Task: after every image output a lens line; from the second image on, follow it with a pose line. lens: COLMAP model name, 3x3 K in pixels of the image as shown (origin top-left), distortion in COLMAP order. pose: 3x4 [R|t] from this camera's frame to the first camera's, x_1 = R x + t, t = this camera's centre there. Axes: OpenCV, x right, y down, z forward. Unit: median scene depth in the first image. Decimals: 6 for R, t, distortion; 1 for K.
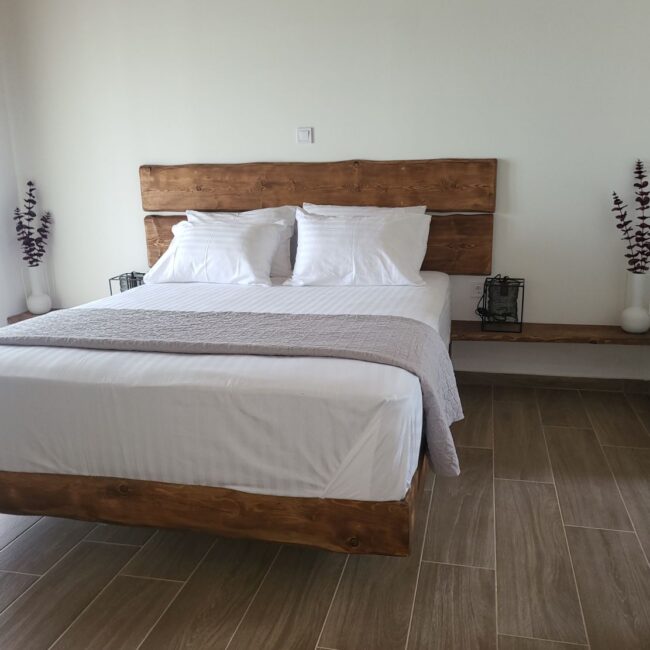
lens RADIAL K [[643.8, 0, 327.5], [0, 643.8, 325.5], [0, 0, 1]] dist [0.010030, 0.000000]
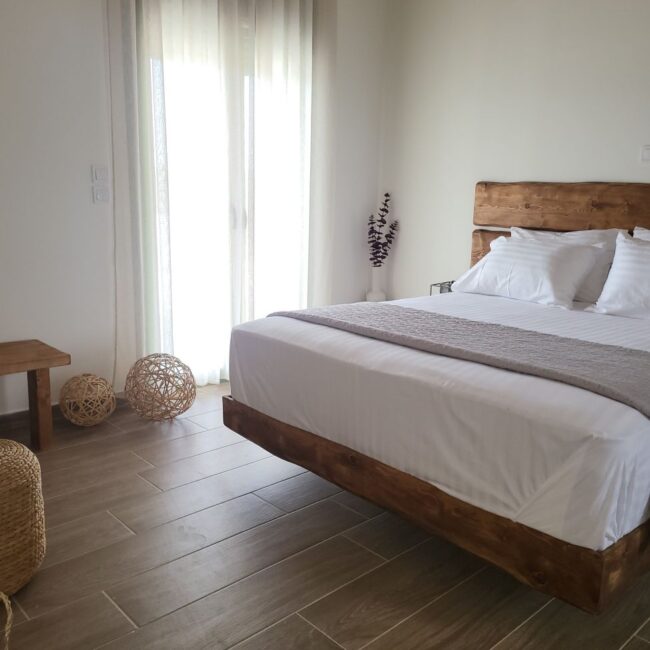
lens RADIAL K [[643.8, 0, 327.3], [0, 643.8, 324.7], [0, 0, 1]] dist [0.010030, 0.000000]
pose [[0.819391, 0.153448, -0.552315, 0.225541], [-0.172513, 0.984848, 0.017684, 0.008797], [0.546660, 0.080791, 0.833448, 0.017643]]
